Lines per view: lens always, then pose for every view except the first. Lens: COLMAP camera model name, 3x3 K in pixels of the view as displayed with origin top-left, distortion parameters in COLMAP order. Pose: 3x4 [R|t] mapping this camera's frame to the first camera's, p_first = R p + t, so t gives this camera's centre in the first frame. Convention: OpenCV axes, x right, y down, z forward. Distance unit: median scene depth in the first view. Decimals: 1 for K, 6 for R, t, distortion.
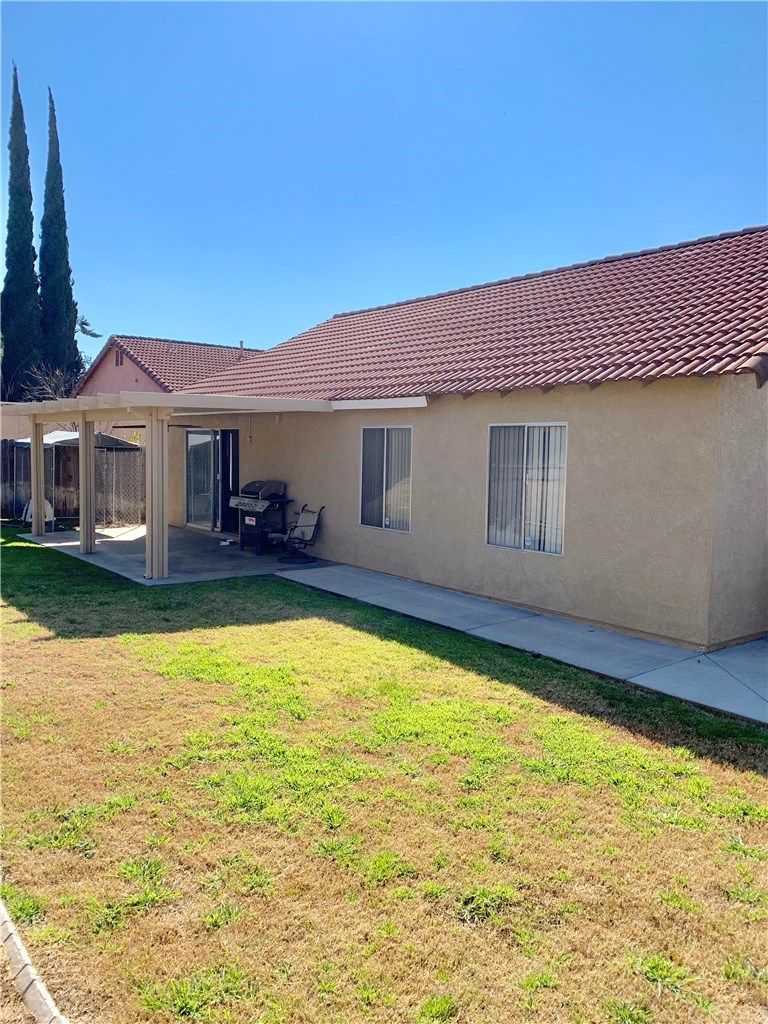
lens RADIAL K [[786.8, 0, 380.5], [0, 786.8, 513.1], [0, 0, 1]] dist [0.027512, -0.024488]
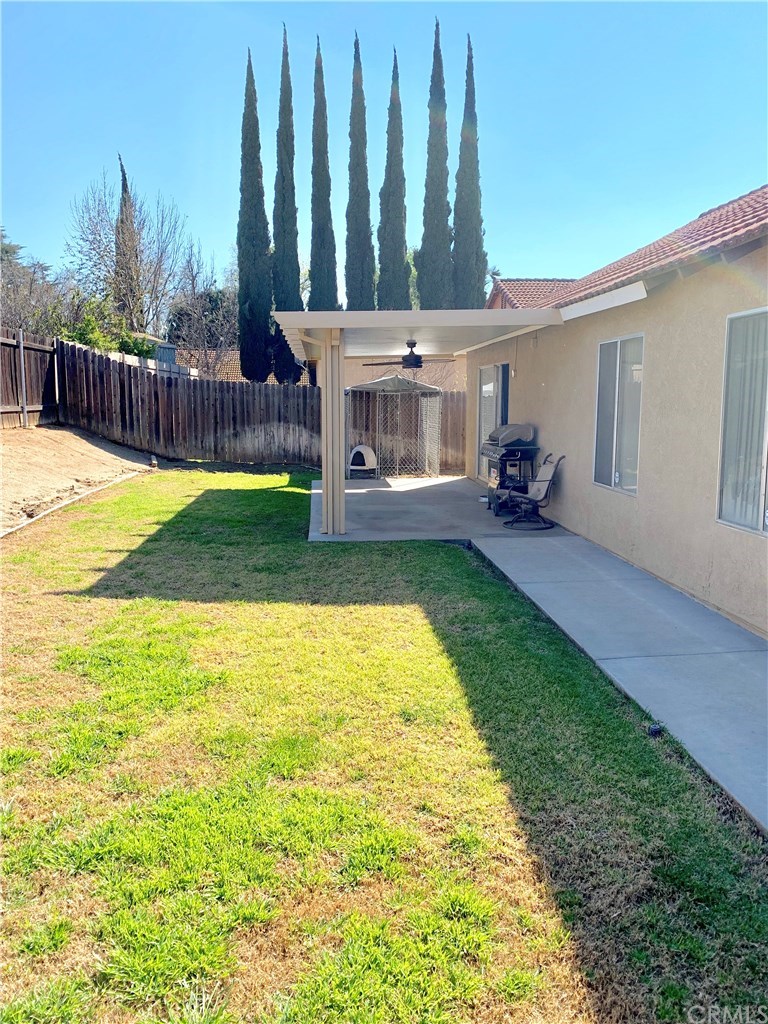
lens RADIAL K [[786.8, 0, 385.1], [0, 786.8, 508.1], [0, 0, 1]] dist [0.027512, -0.024488]
pose [[0.836645, 0.056656, -0.544808, 0.208767], [-0.031081, 0.997944, 0.056049, 0.004649], [0.546863, -0.029960, 0.836686, 0.295901]]
